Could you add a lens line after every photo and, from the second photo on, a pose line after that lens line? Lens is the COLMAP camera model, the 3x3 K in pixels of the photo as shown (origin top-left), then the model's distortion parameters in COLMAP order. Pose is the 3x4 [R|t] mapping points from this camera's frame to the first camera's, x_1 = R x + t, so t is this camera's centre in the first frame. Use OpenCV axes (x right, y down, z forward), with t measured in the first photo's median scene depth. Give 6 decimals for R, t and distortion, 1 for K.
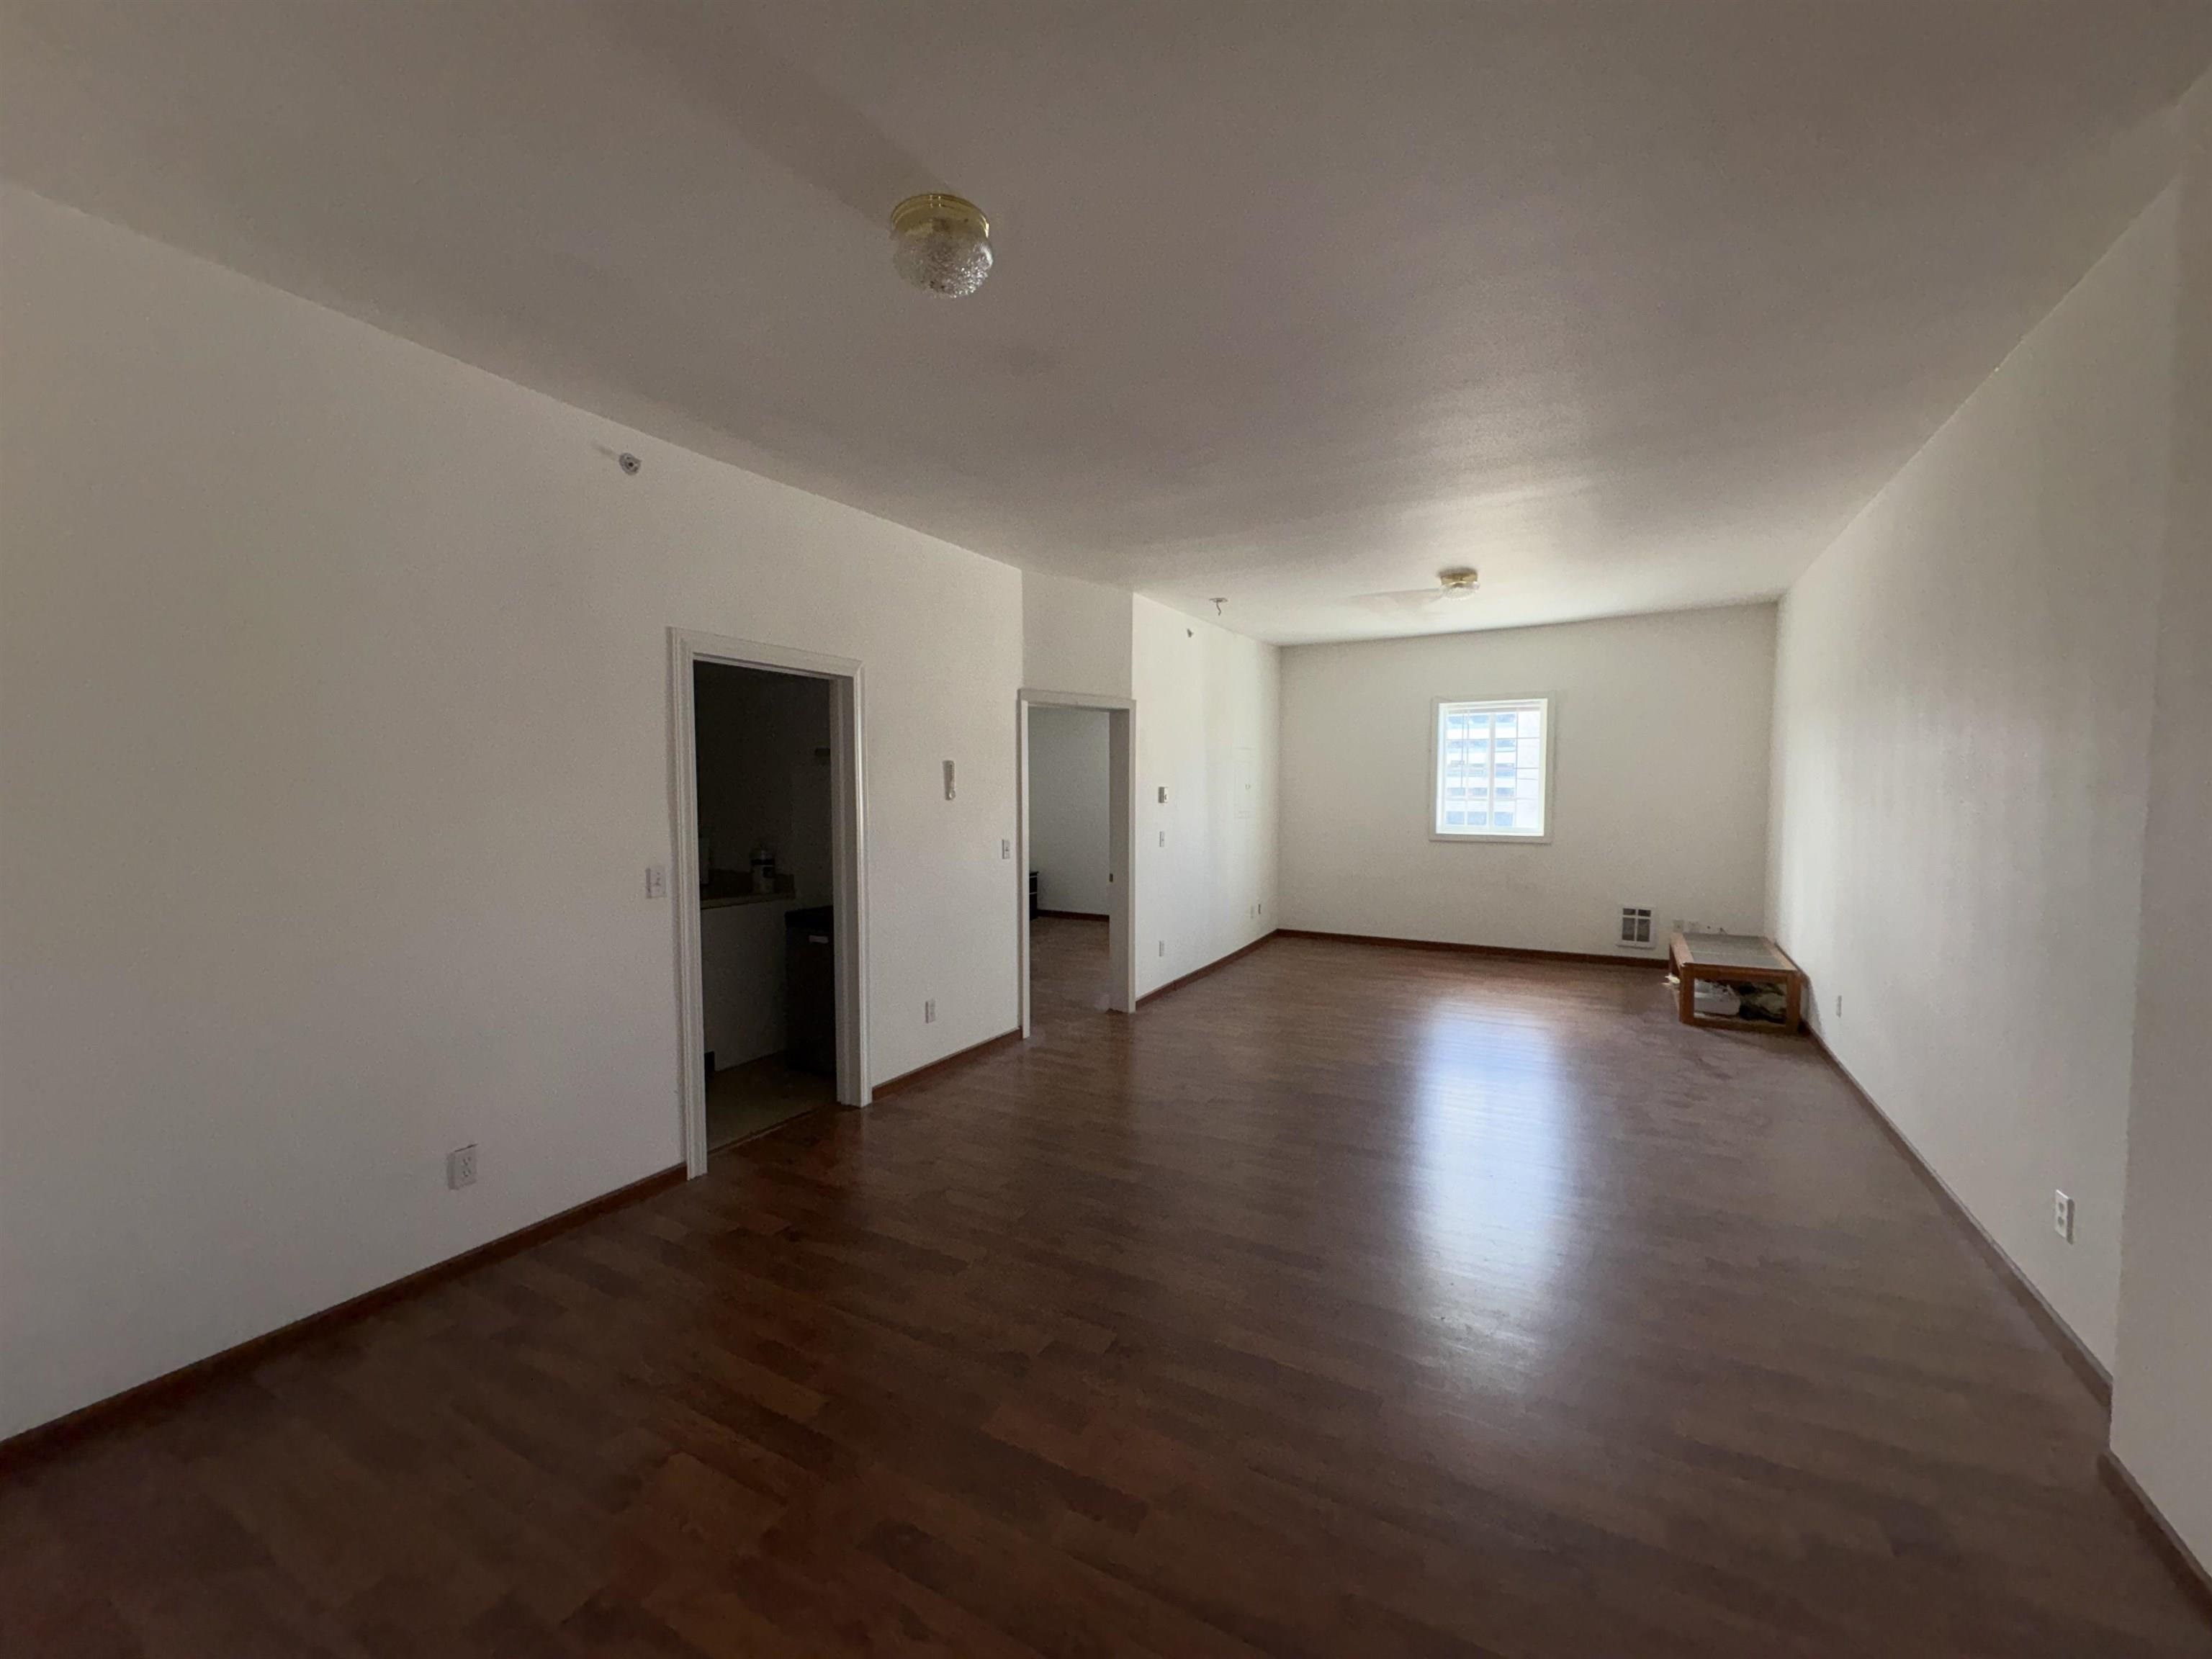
lens RADIAL K [[874.9, 0, 1106.0], [0, 874.9, 829.5], [0, 0, 1]] dist [0.000706, 0.000486]
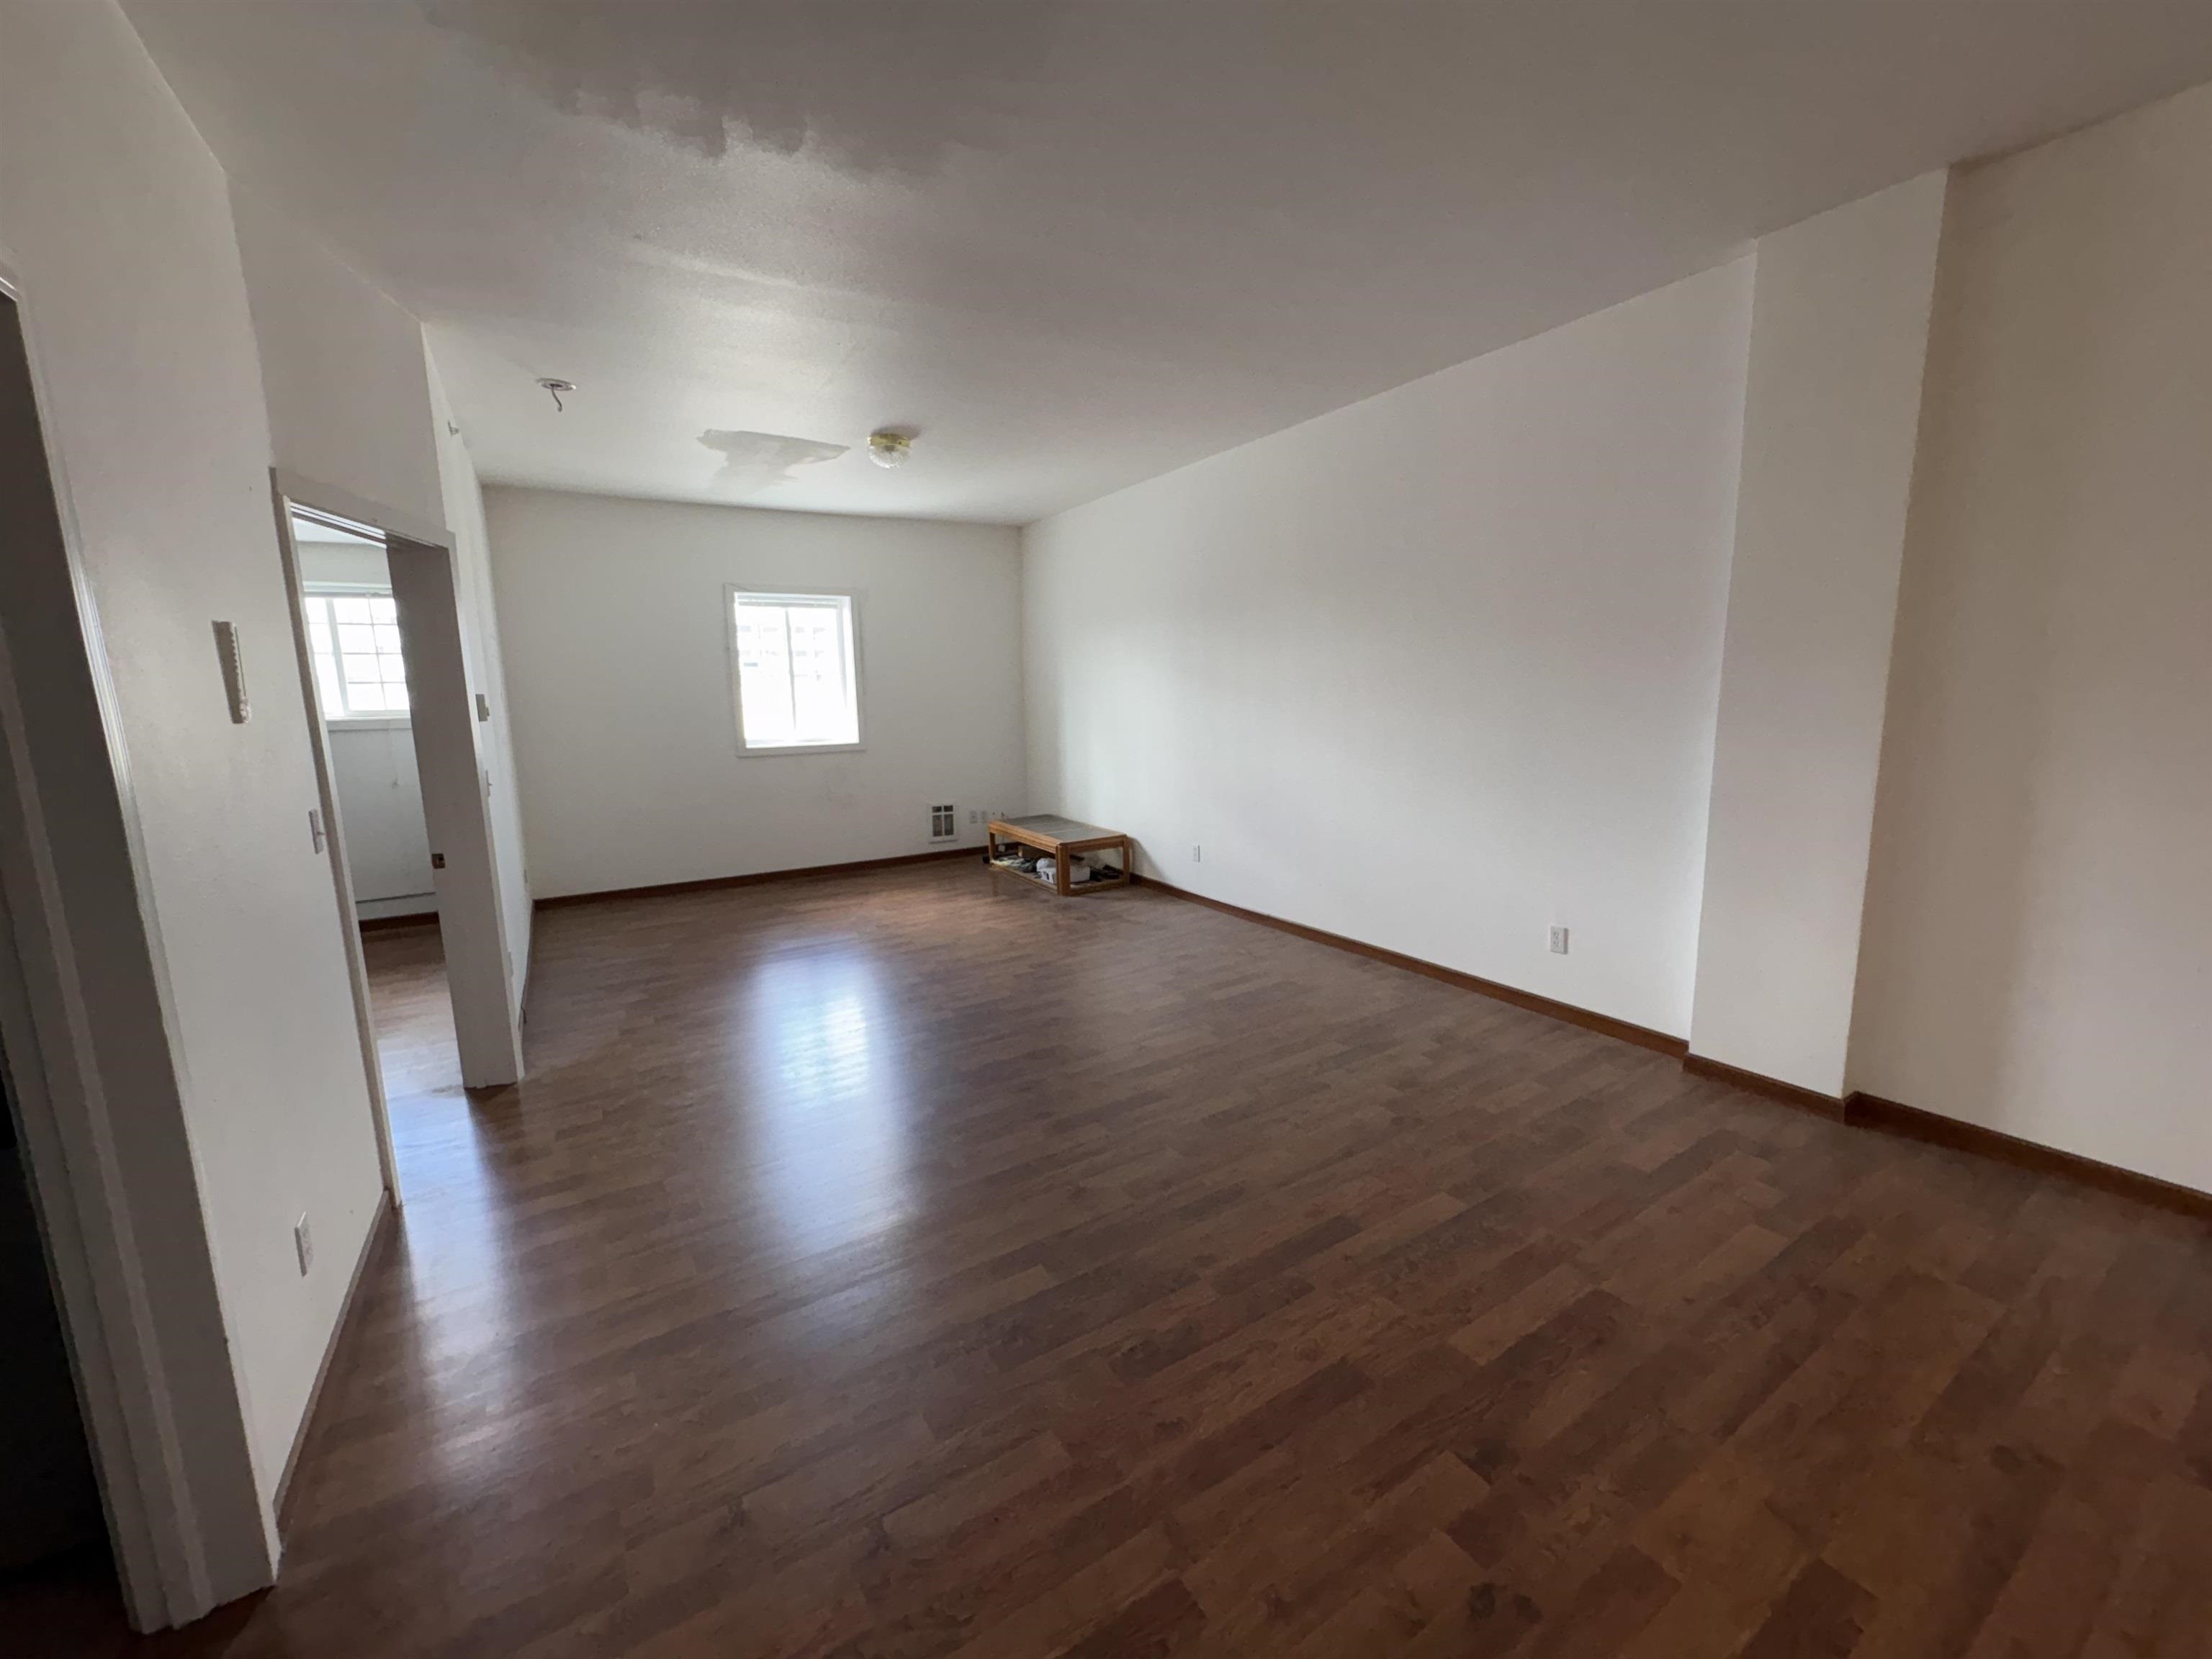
lens RADIAL K [[874.9, 0, 1106.0], [0, 874.9, 829.5], [0, 0, 1]] dist [0.000706, 0.000486]
pose [[0.475548, -0.145688, 0.867542, -0.227312], [0.061637, 0.989285, 0.132346, -0.009362], [-0.877527, -0.009464, 0.479433, 0.314826]]
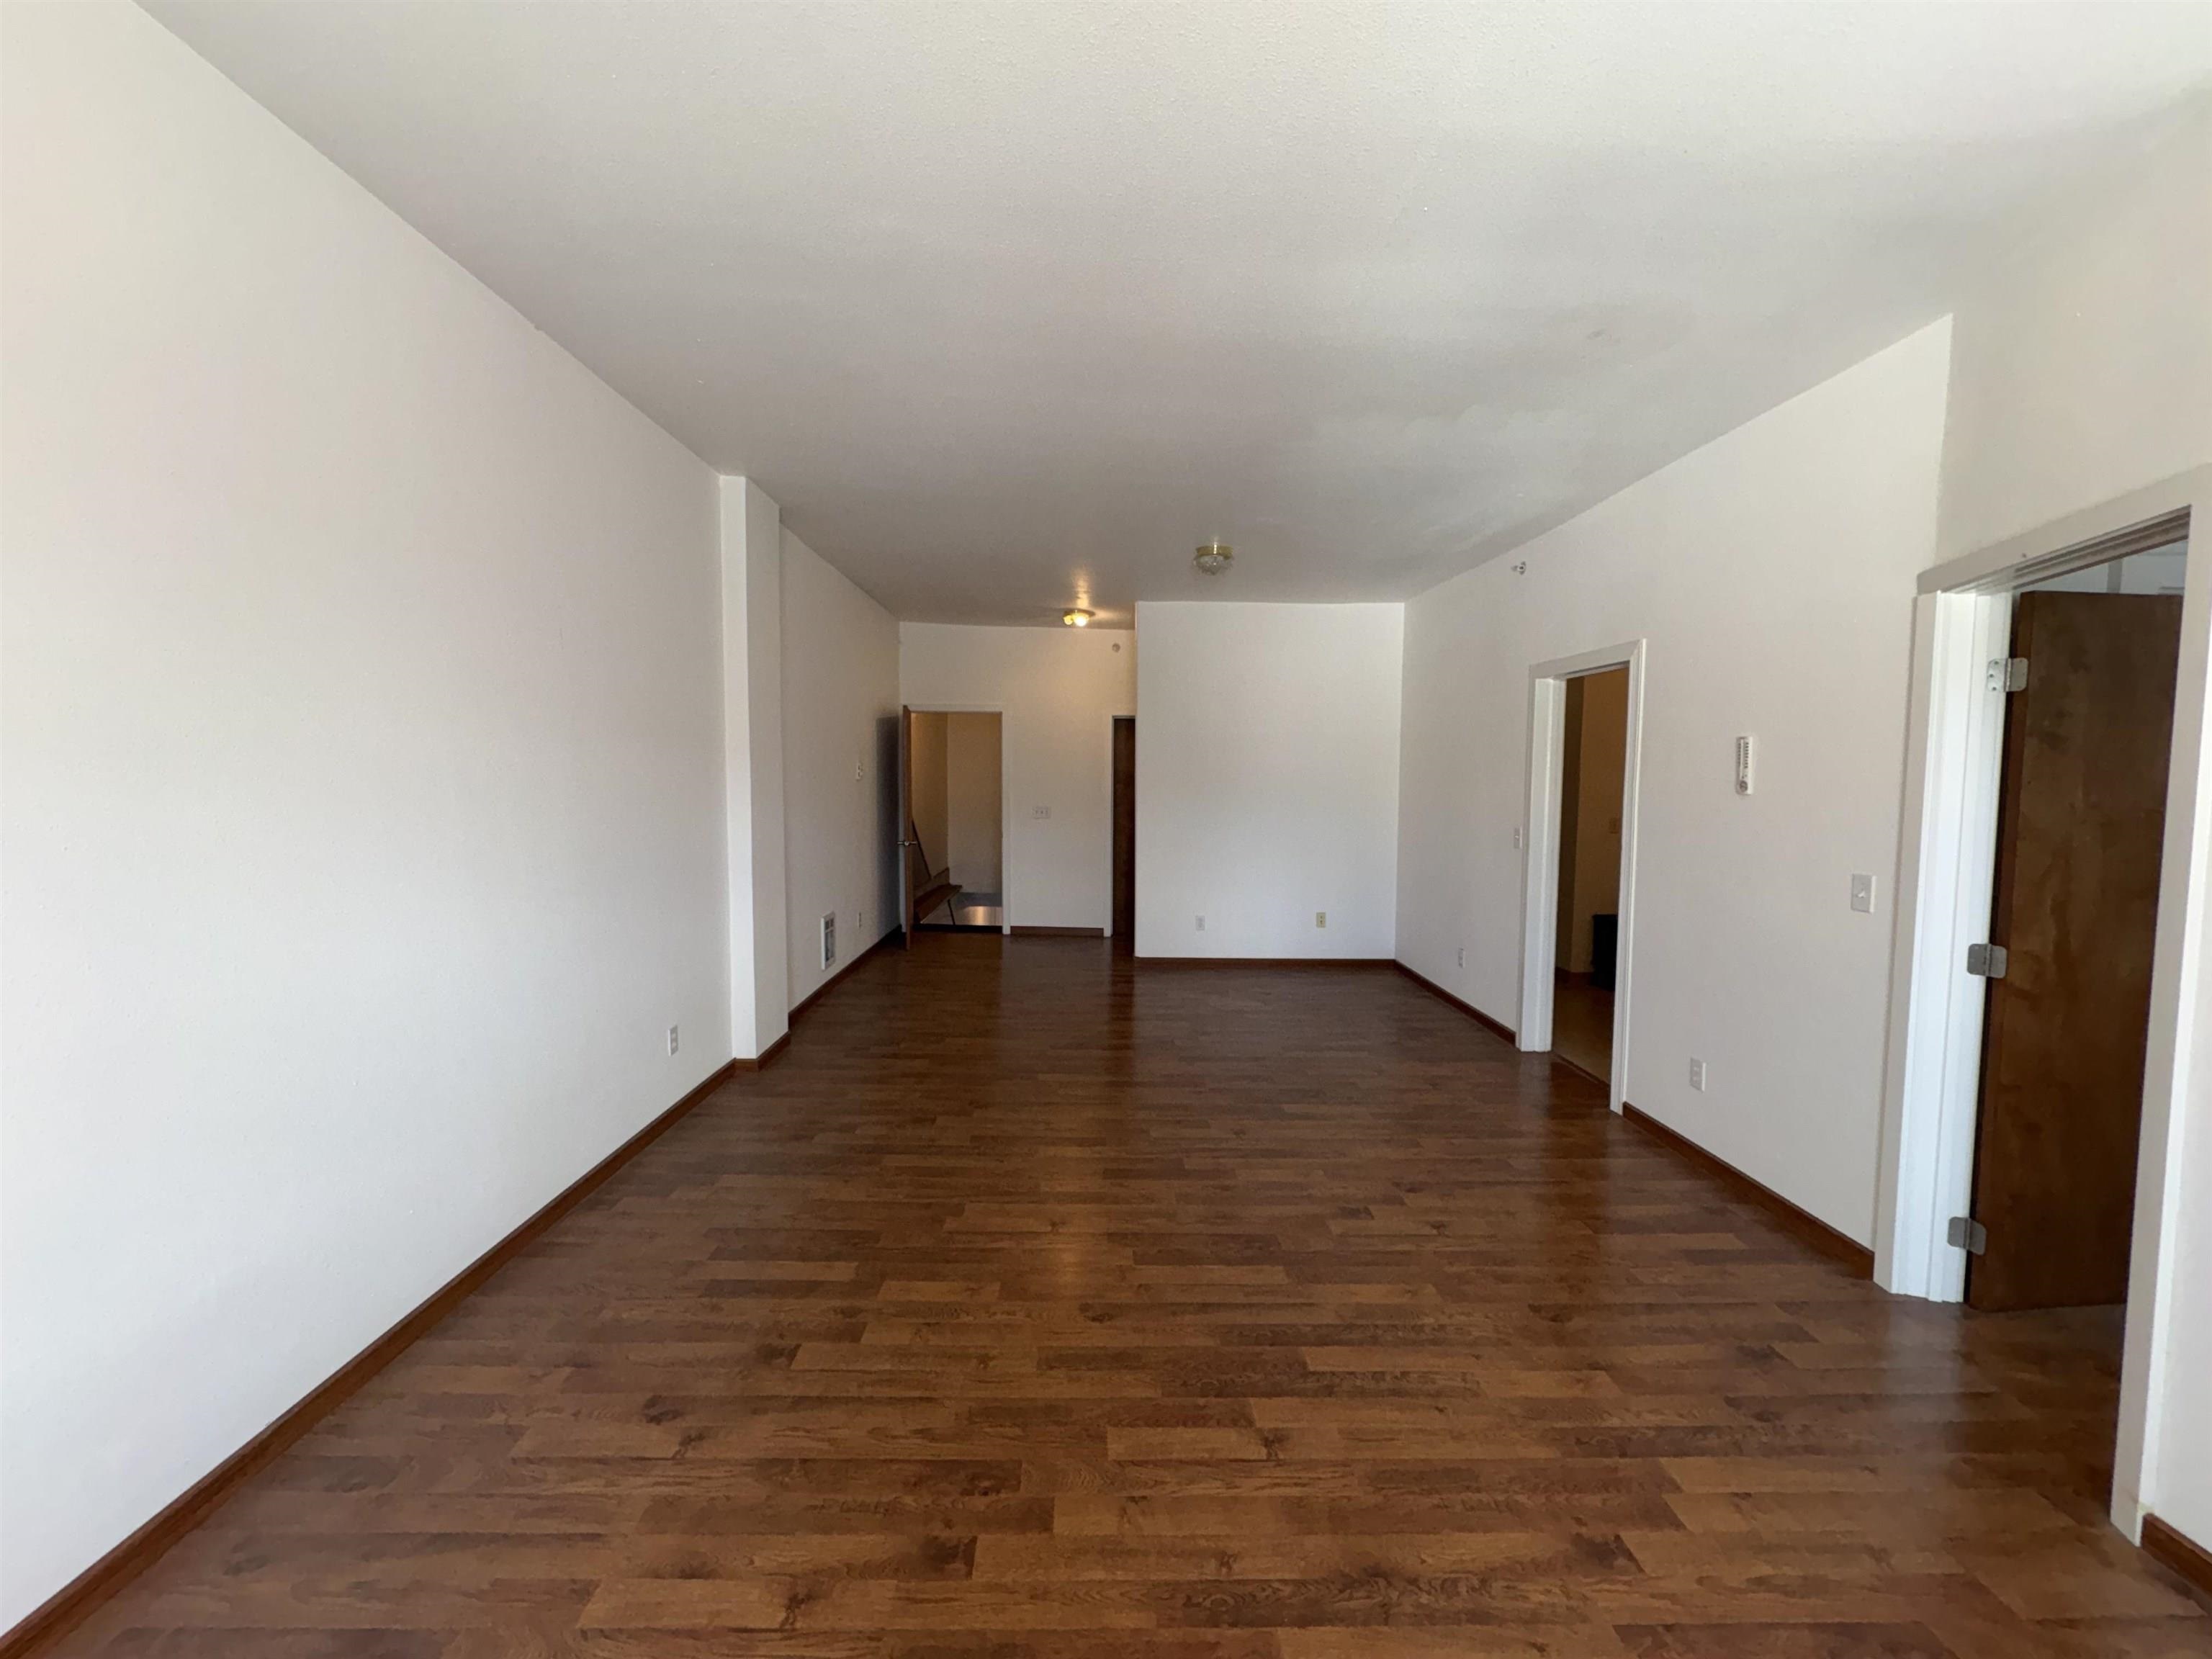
lens RADIAL K [[874.9, 0, 1106.0], [0, 874.9, 829.5], [0, 0, 1]] dist [0.000706, 0.000486]
pose [[-0.858651, 0.031745, -0.511577, 0.399862], [-0.025512, 0.994196, 0.104514, -0.040278], [0.511926, 0.102792, -0.852857, 0.889849]]
